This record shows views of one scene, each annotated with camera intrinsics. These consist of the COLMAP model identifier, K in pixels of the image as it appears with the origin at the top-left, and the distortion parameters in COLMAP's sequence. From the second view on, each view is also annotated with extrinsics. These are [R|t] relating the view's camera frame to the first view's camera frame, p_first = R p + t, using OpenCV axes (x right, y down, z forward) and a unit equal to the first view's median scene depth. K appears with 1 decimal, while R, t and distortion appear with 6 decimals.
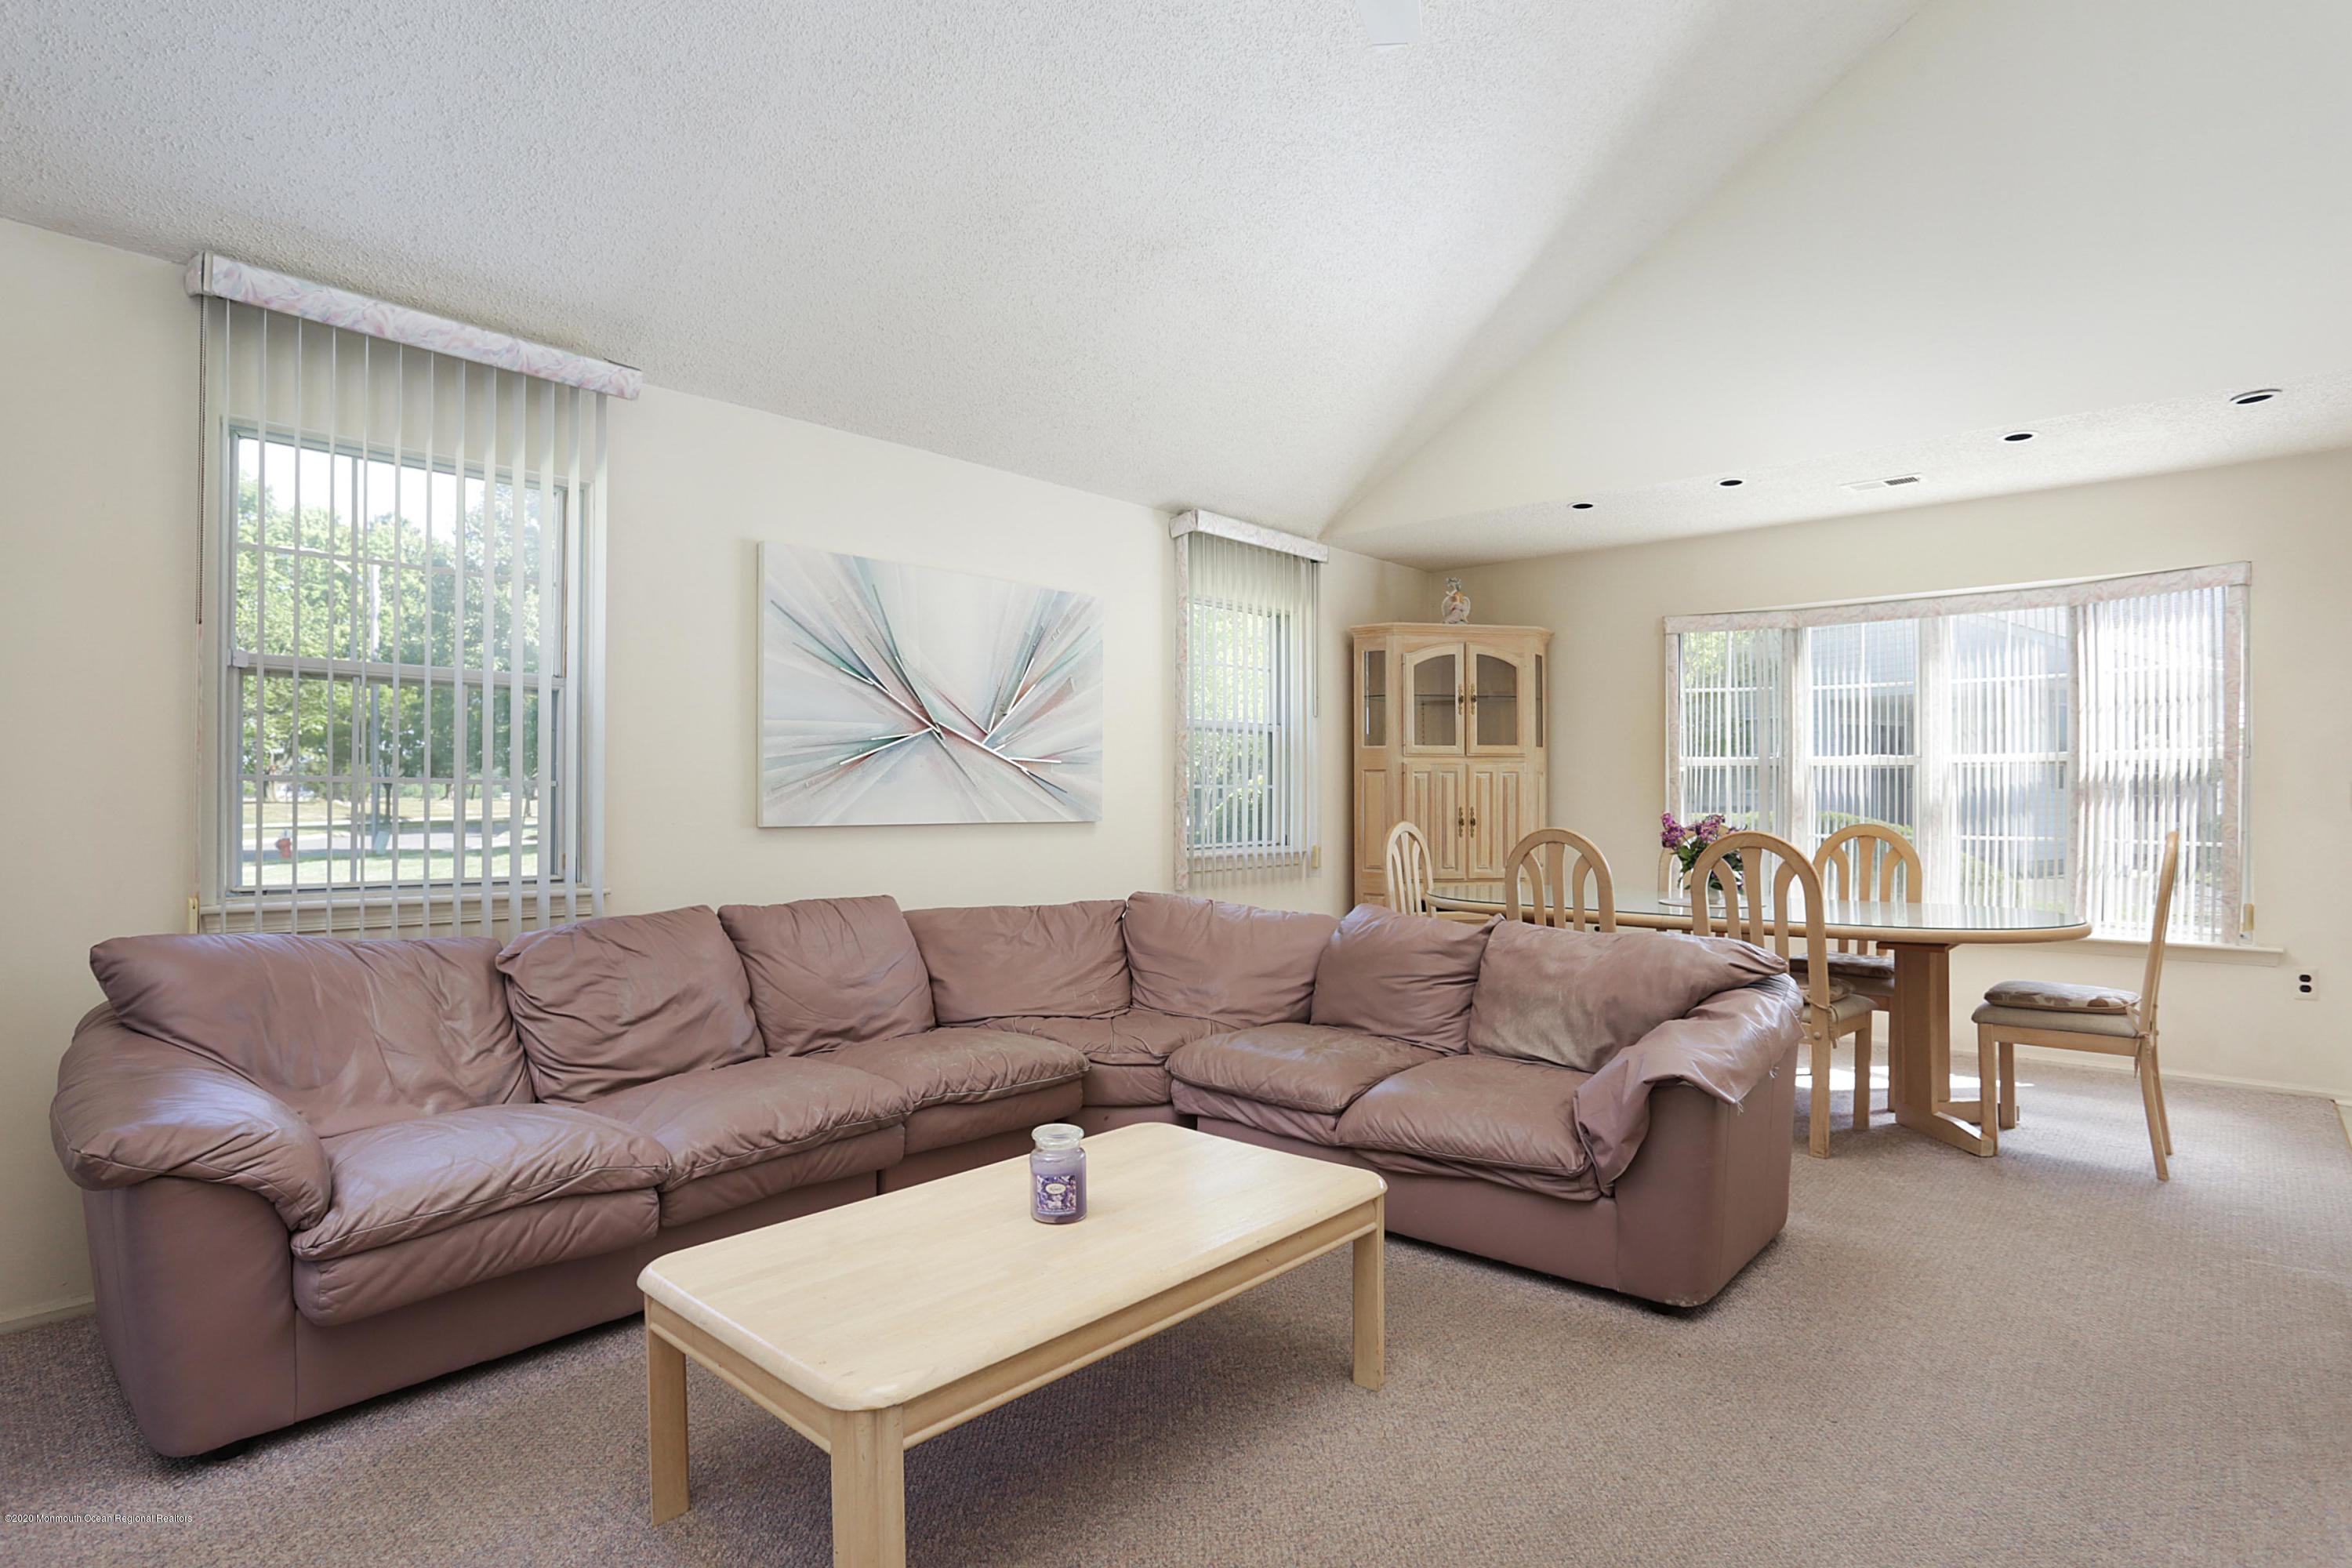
lens RADIAL K [[1205.3, 0, 1190.8], [0, 1205.3, 795.1], [0, 0, 1]] dist [-0.064932, 0.043033]
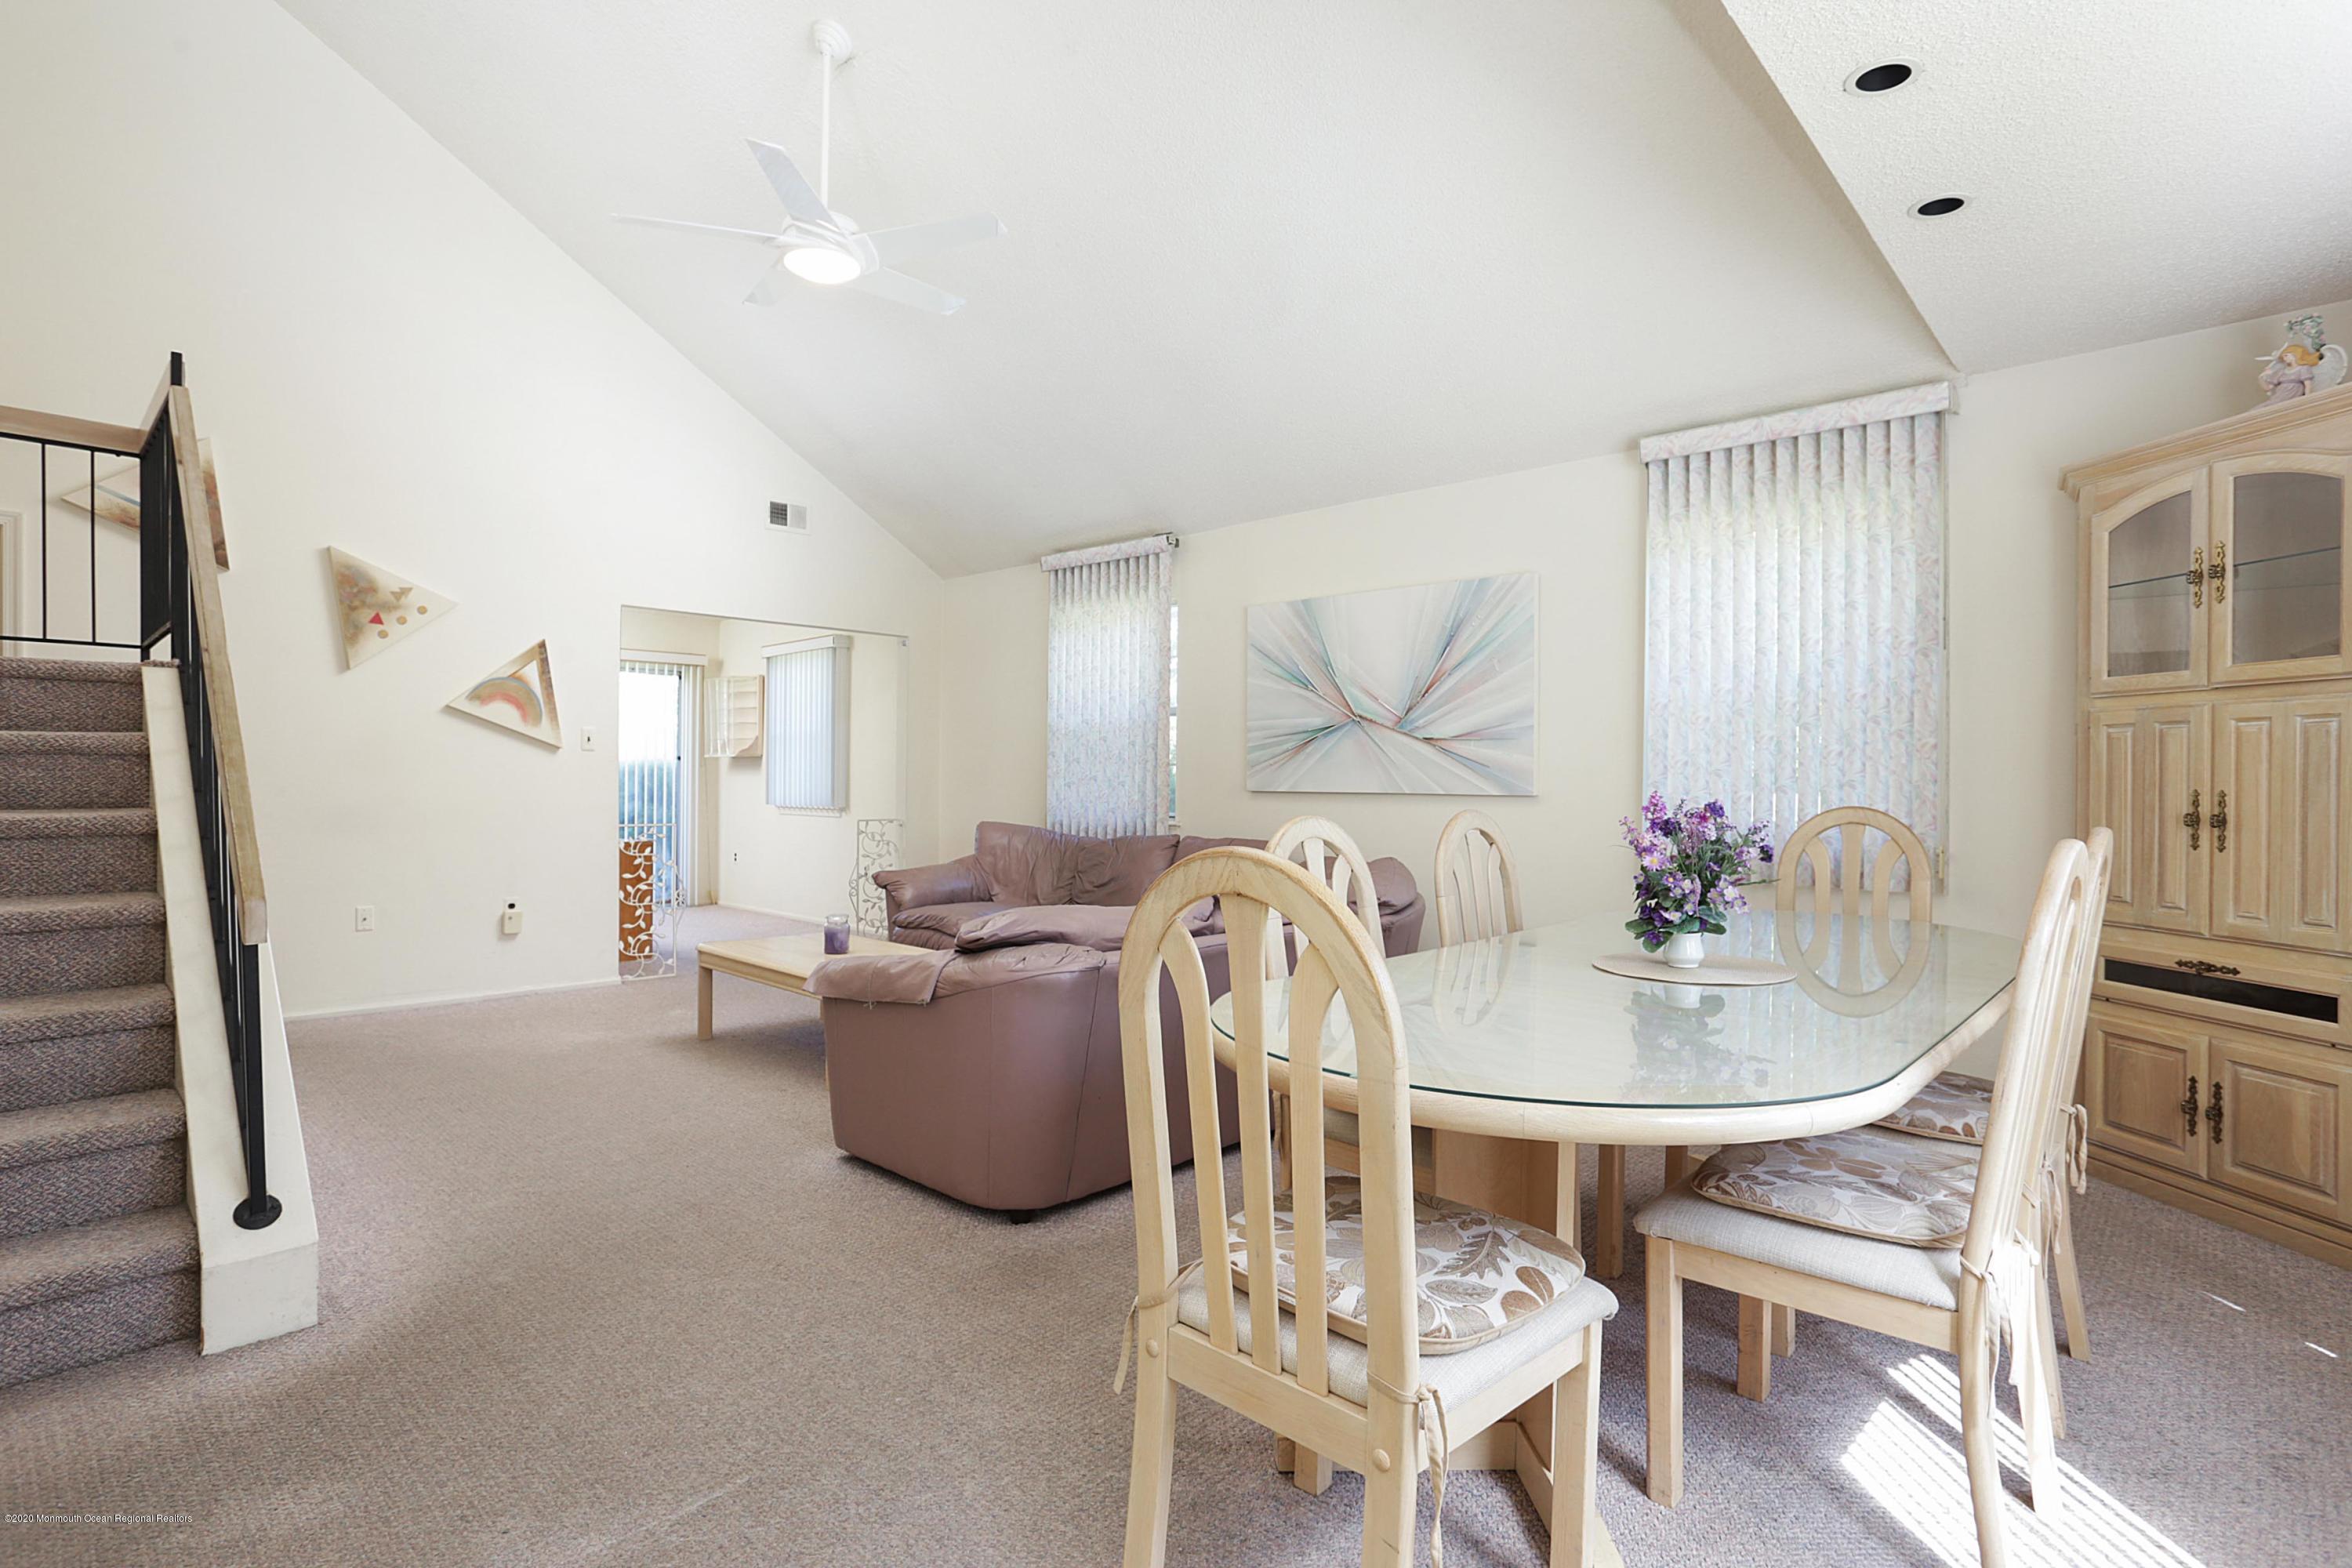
lens RADIAL K [[1148.7, 0, 1188.3], [0, 1148.7, 778.9], [0, 0, 1]] dist [-0.063553, 0.034446]
pose [[-0.017023, 0.000422, -0.999855, 1.097411], [-0.005338, 0.999986, 0.000513, 0.011037], [0.999841, 0.005346, -0.017021, 0.914956]]
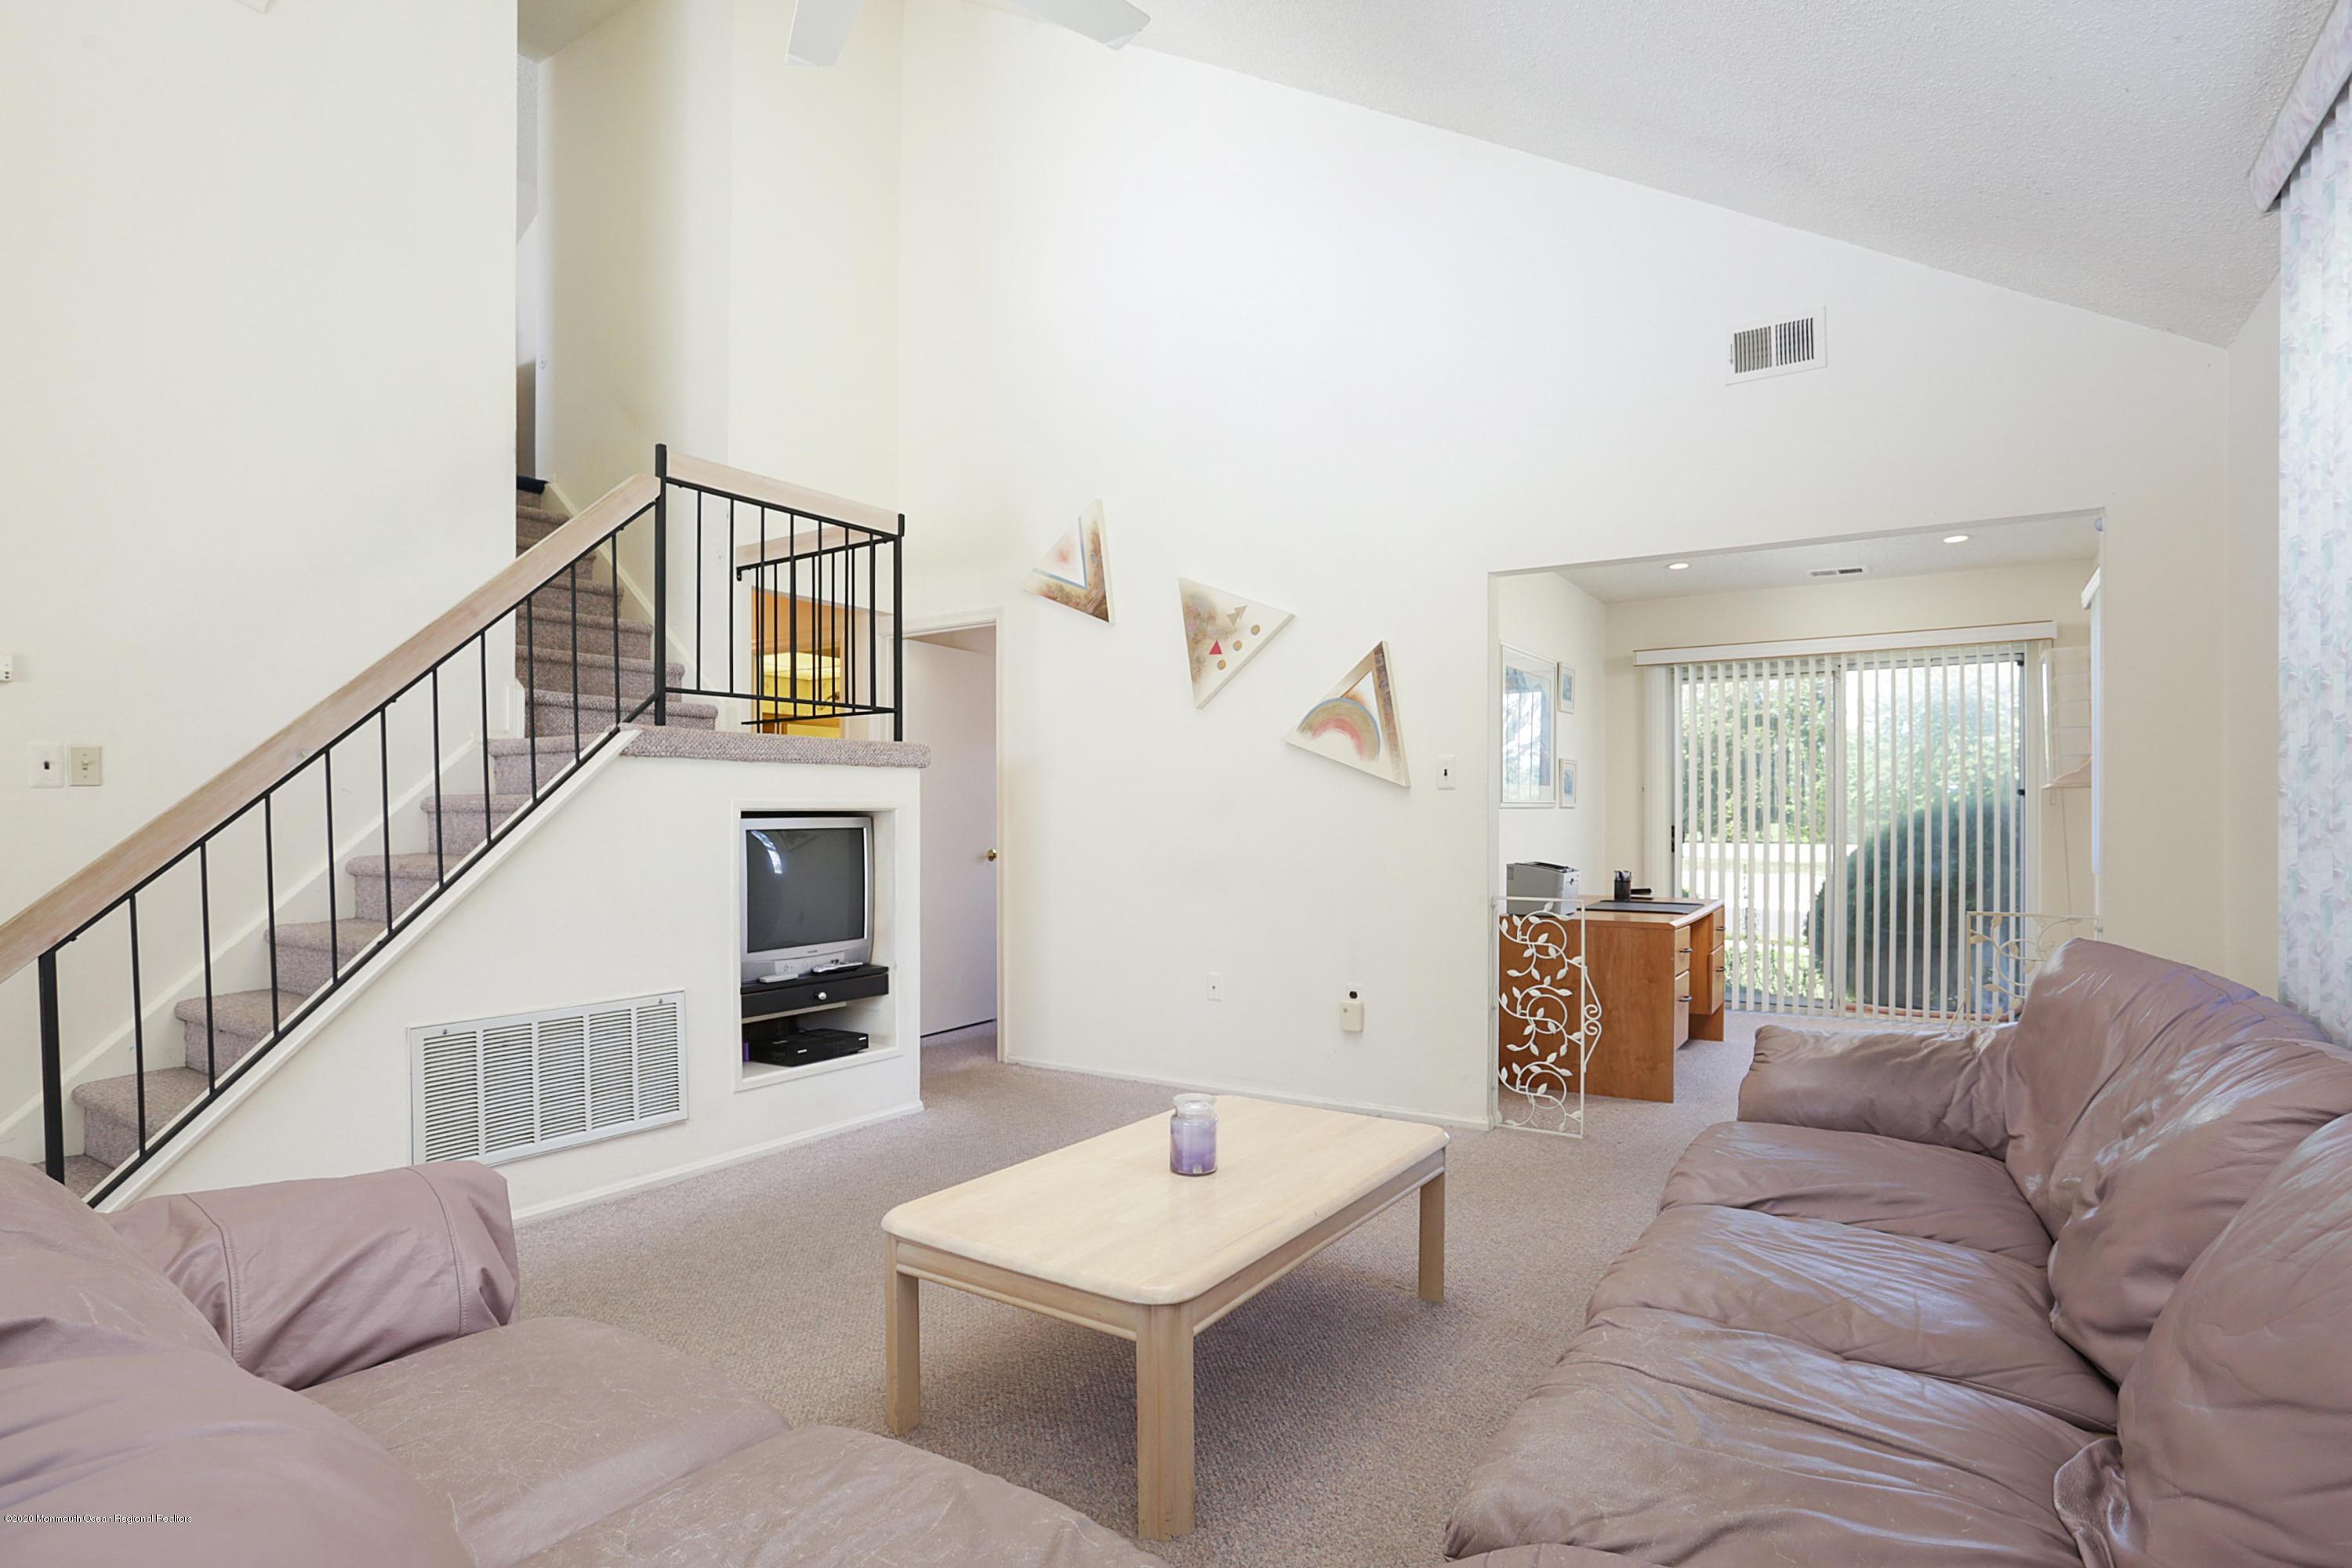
lens RADIAL K [[1181.4, 0, 1172.9], [0, 1181.4, 827.2], [0, 0, 1]] dist [-0.070942, 0.046940]
pose [[-0.986327, 0.006803, -0.164657, 0.061389], [0.005830, 0.999963, 0.006387, 0.005583], [0.164694, 0.005339, -0.986330, 1.131842]]
